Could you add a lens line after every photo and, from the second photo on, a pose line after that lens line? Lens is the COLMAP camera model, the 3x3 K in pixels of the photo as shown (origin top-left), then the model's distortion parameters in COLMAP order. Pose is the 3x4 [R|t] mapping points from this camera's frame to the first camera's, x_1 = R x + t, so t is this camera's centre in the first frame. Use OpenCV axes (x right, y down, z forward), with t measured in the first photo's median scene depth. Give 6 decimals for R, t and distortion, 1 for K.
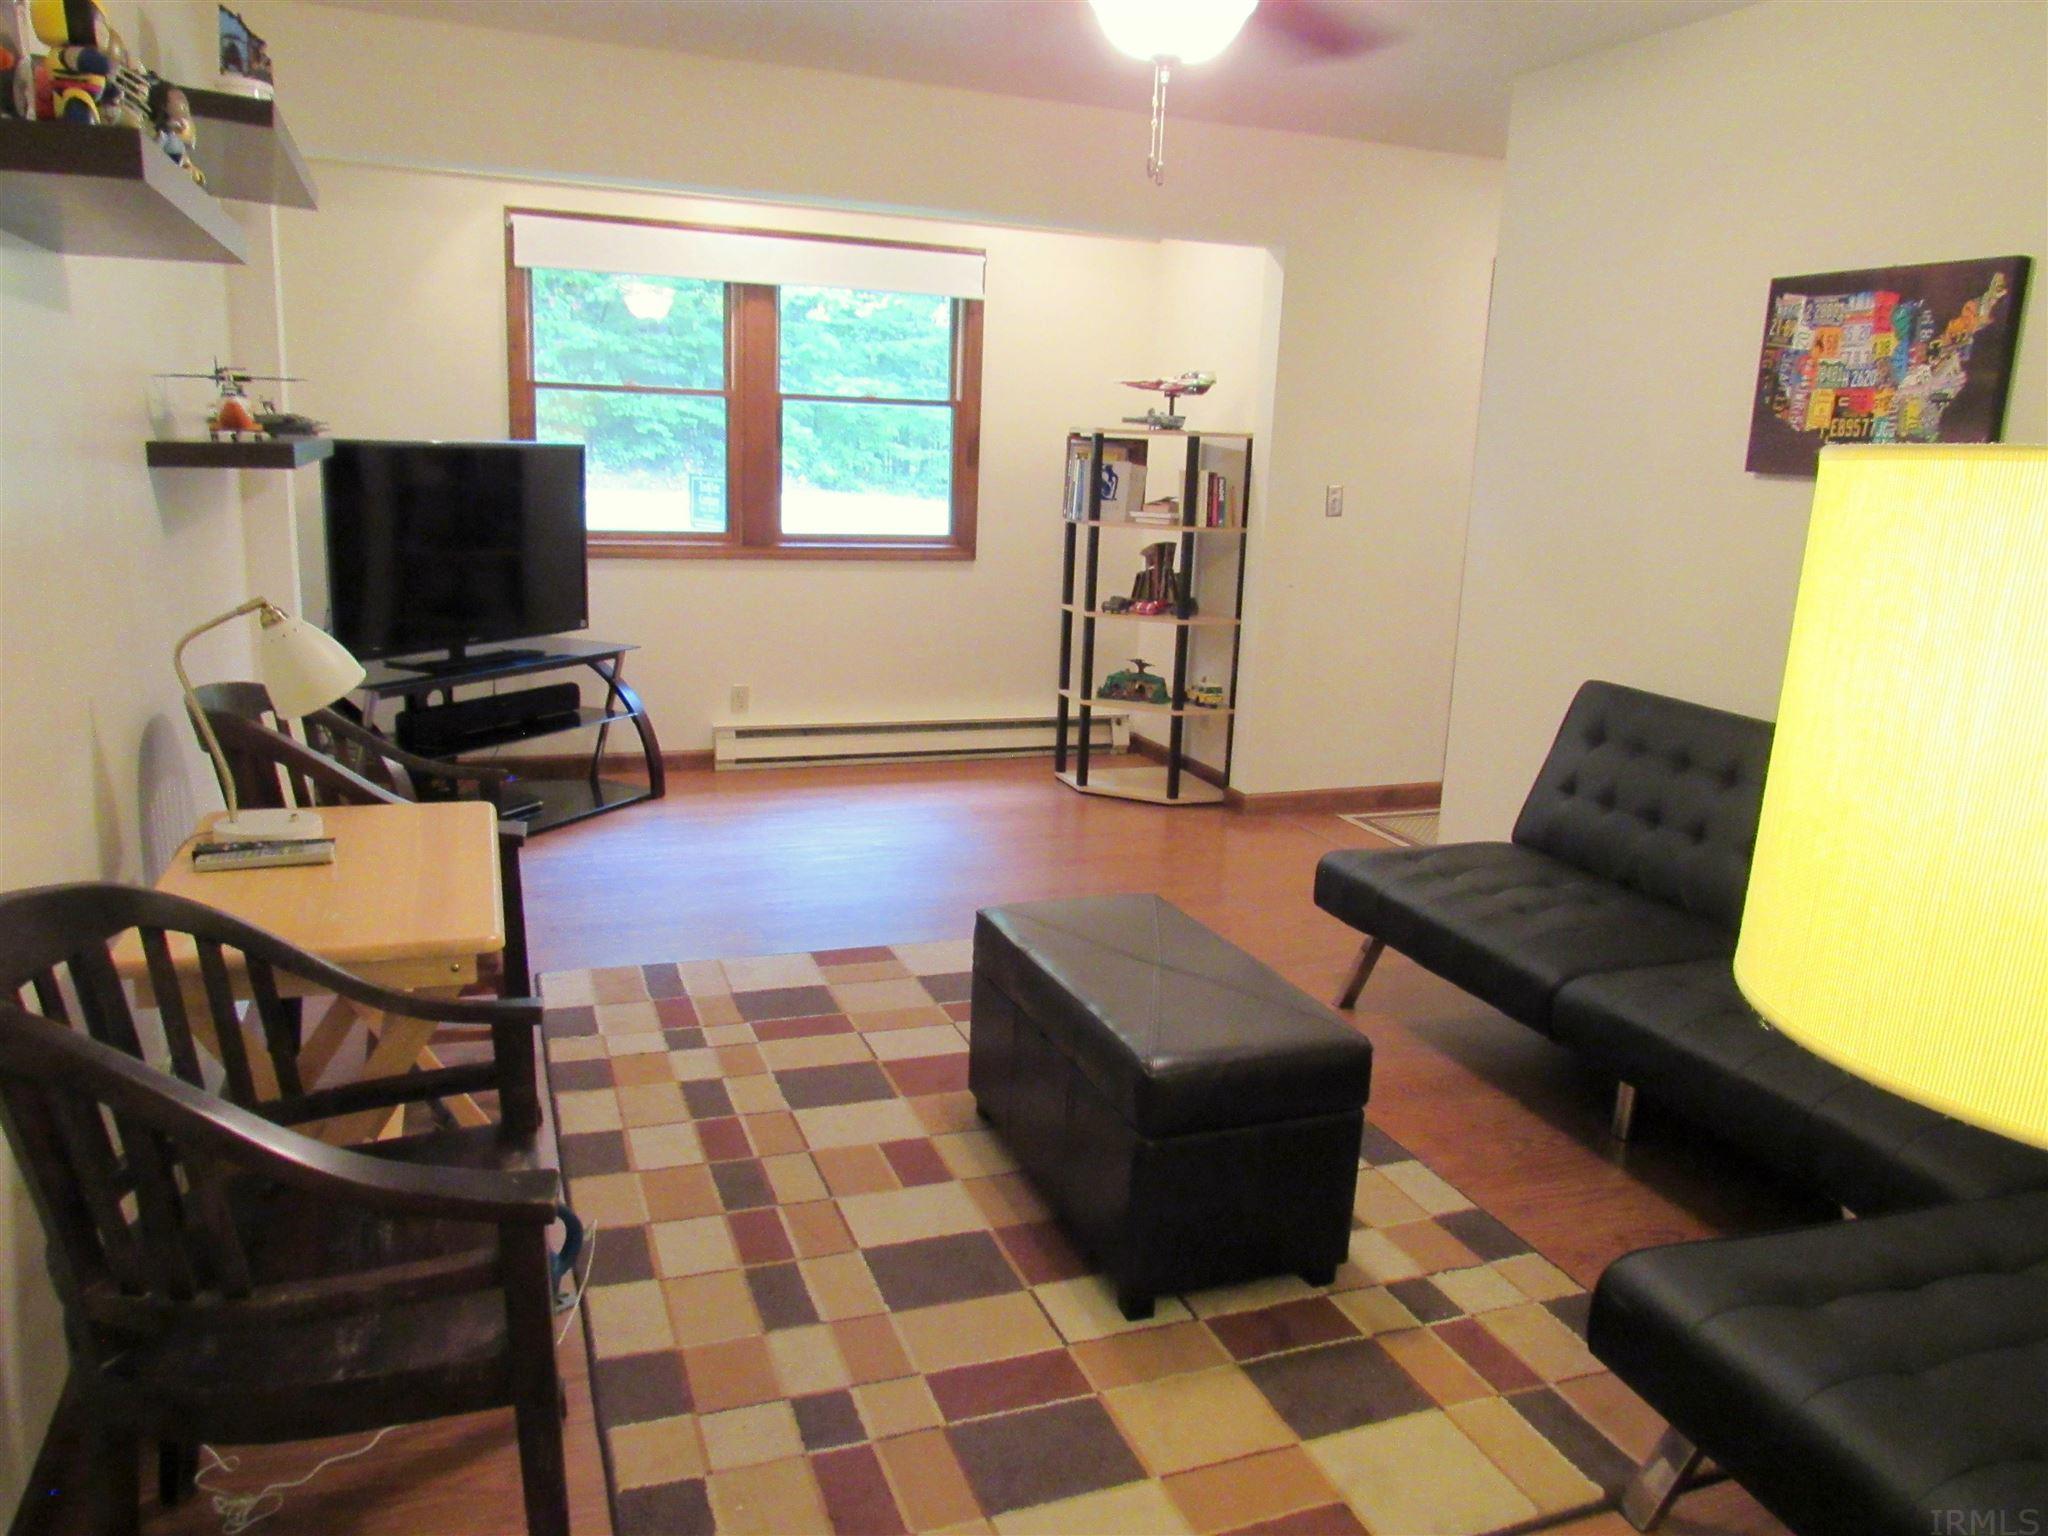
lens RADIAL K [[1472.7, 0, 1024.0], [0, 1472.7, 779.4], [0, 0, 1]] dist [0.003426, -0.000330]
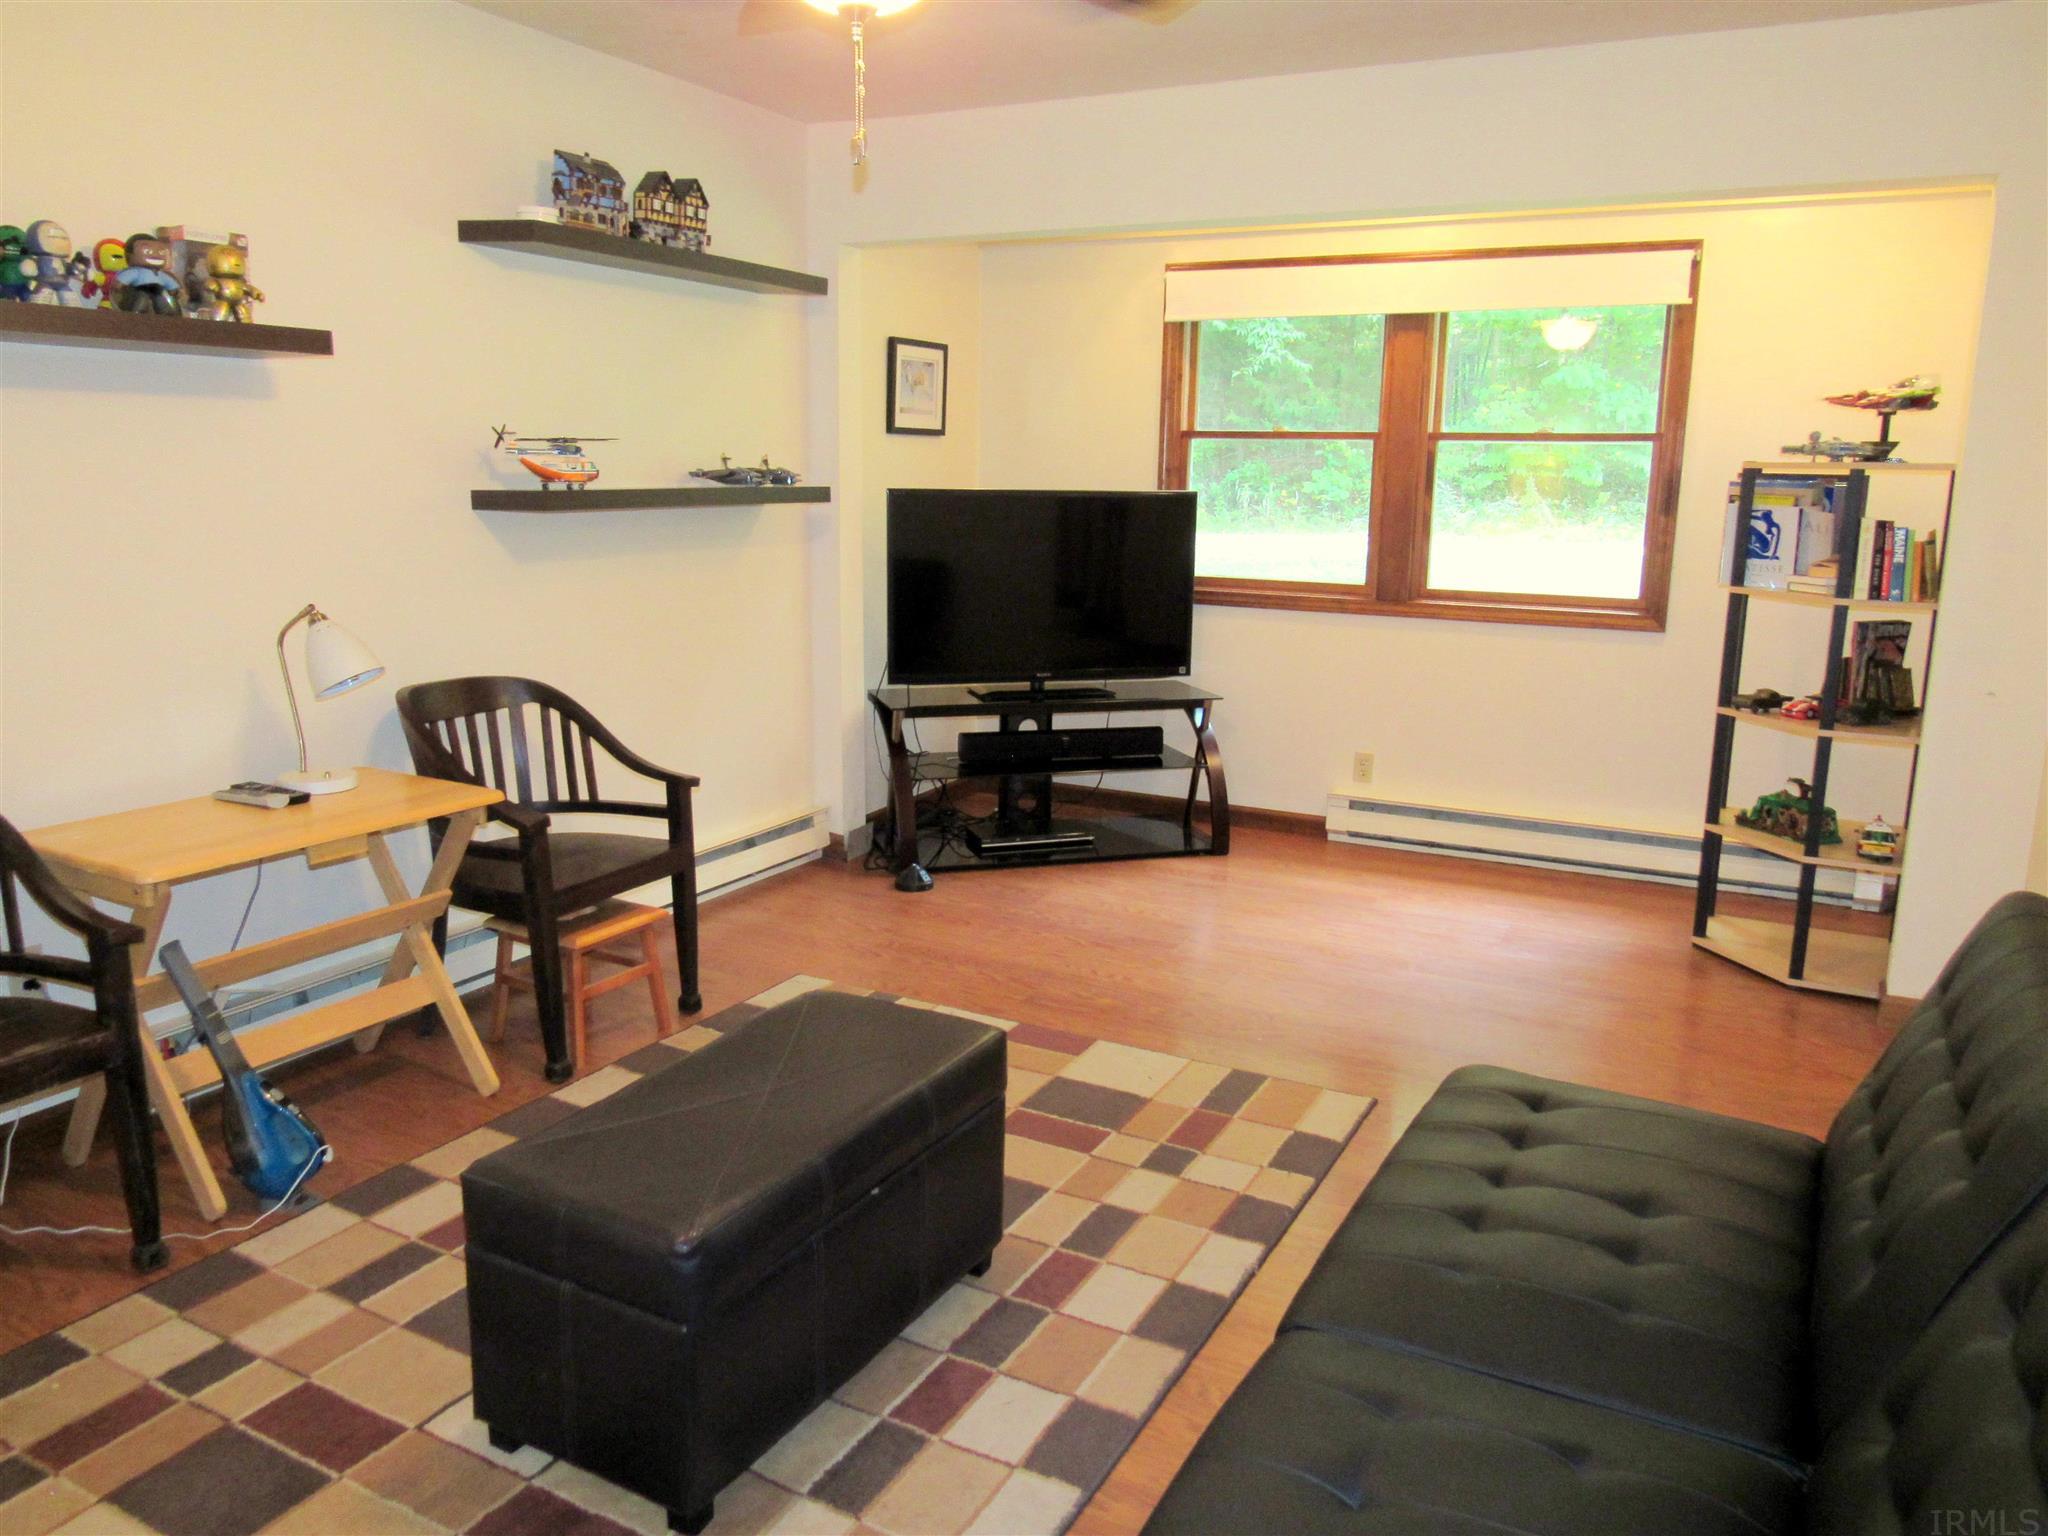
lens RADIAL K [[1483.1, 0, 1030.4], [0, 1483.1, 767.8], [0, 0, 1]] dist [-0.013227, -0.005176]
pose [[0.659642, 0.124650, -0.741172, 0.377355], [-0.159702, 0.986877, 0.023838, -0.046194], [0.734417, 0.102642, 0.670892, 0.250807]]
